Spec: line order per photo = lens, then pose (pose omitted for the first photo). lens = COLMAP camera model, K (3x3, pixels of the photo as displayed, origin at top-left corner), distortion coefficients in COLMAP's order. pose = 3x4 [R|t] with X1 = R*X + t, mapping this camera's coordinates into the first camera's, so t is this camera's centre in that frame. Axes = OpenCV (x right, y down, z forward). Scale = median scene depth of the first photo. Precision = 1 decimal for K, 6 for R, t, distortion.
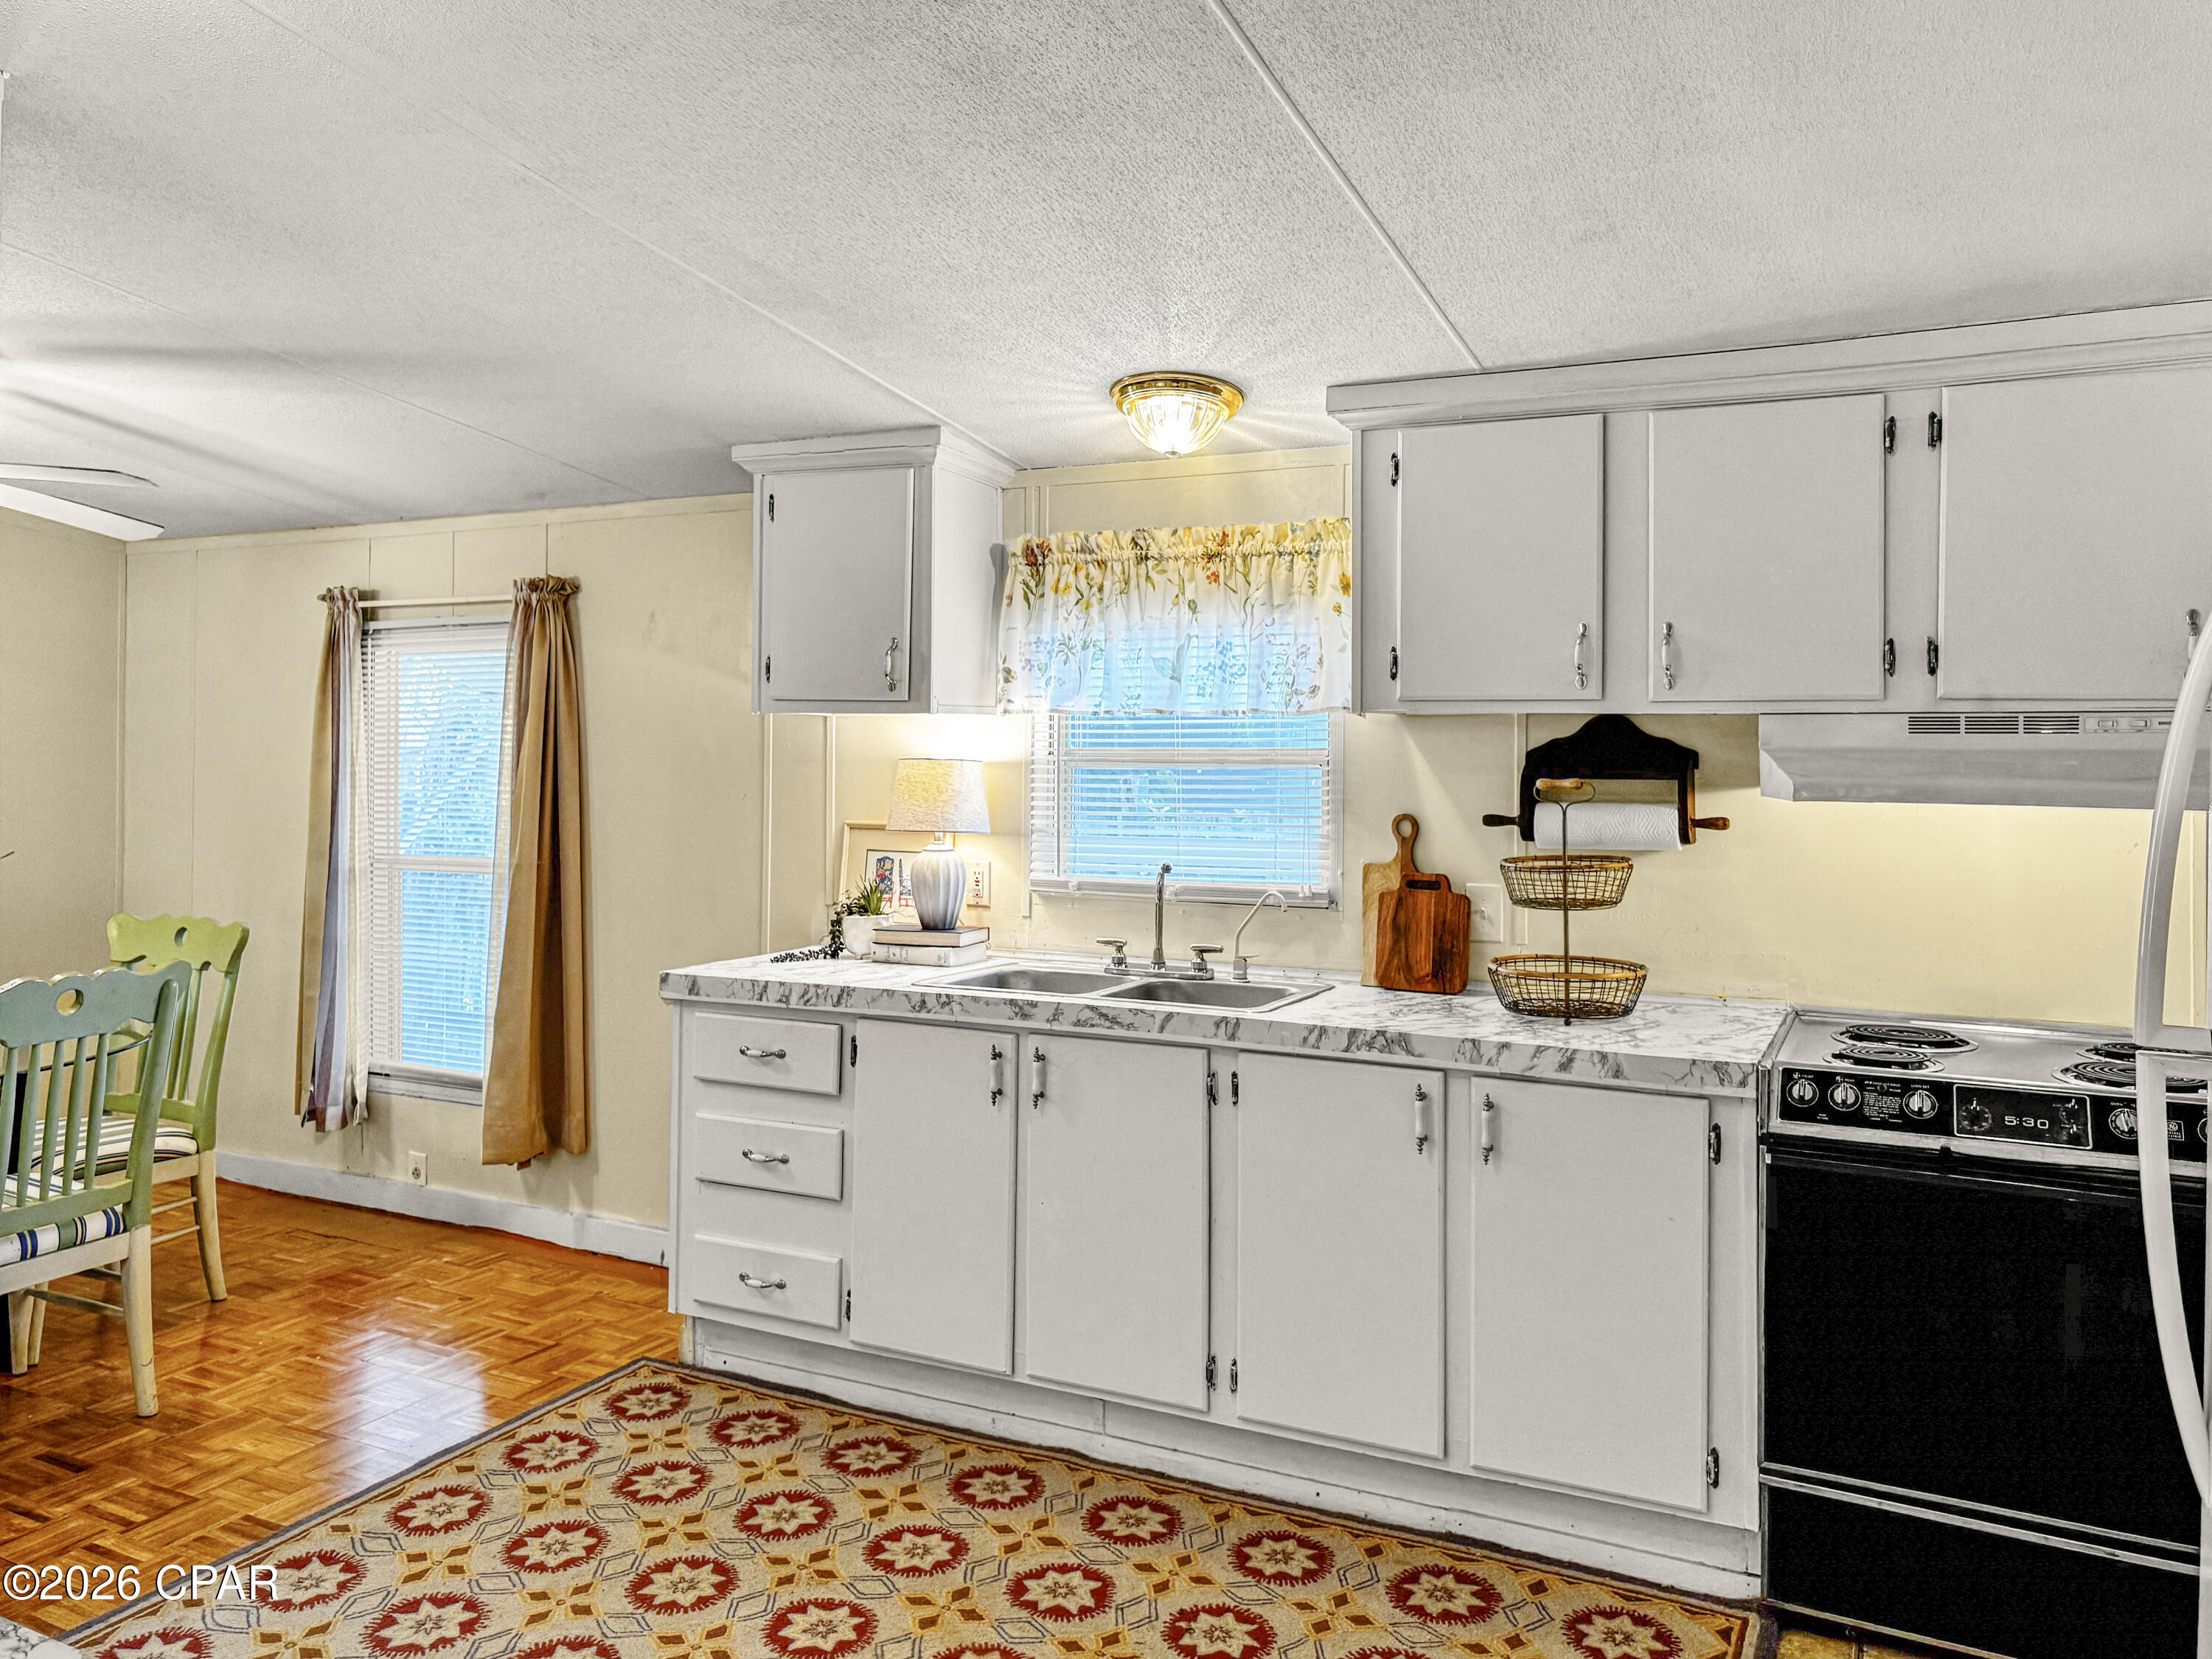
lens RADIAL K [[1556.2, 0, 1106.4], [0, 1556.2, 731.4], [0, 0, 1]] dist [0.001861, 0.000516]
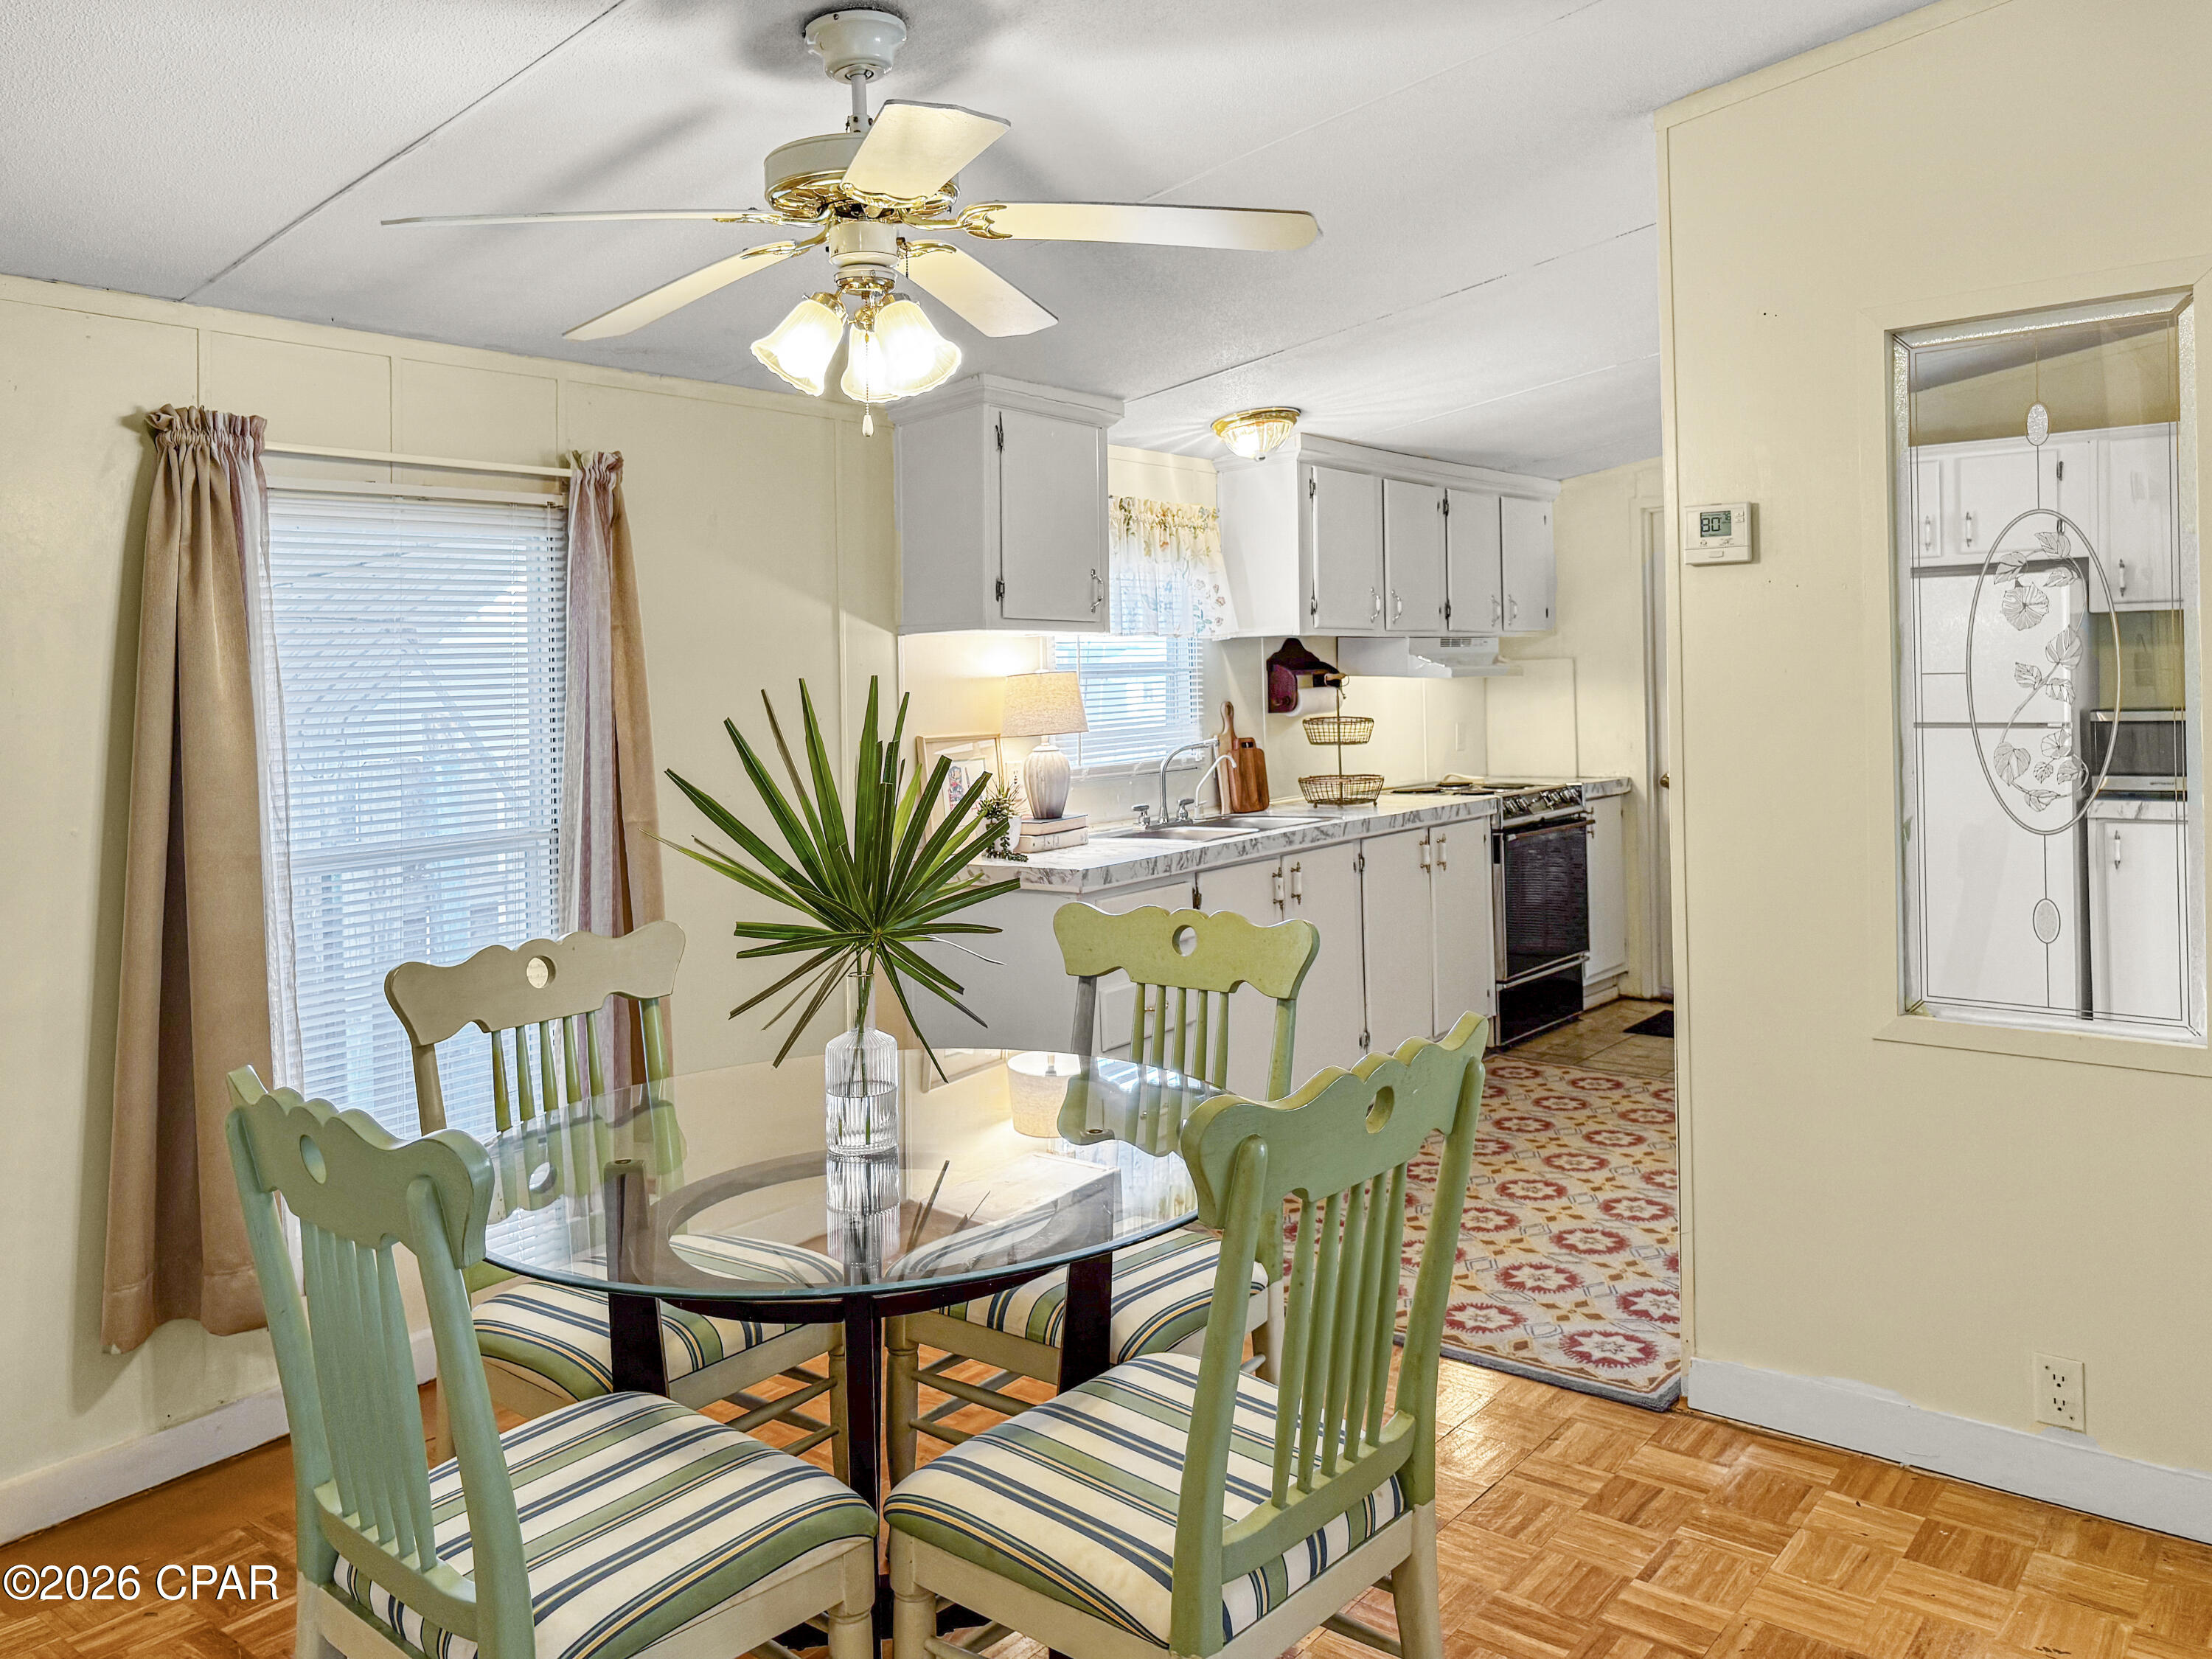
lens RADIAL K [[1646.9, 0, 1112.8], [0, 1646.9, 682.7], [0, 0, 1]] dist [0.008799, 0.002184]
pose [[0.220774, -0.017165, 0.975174, -1.484135], [0.017042, 0.999760, 0.013739, 0.010097], [-0.975176, 0.013585, 0.221013, 0.771938]]
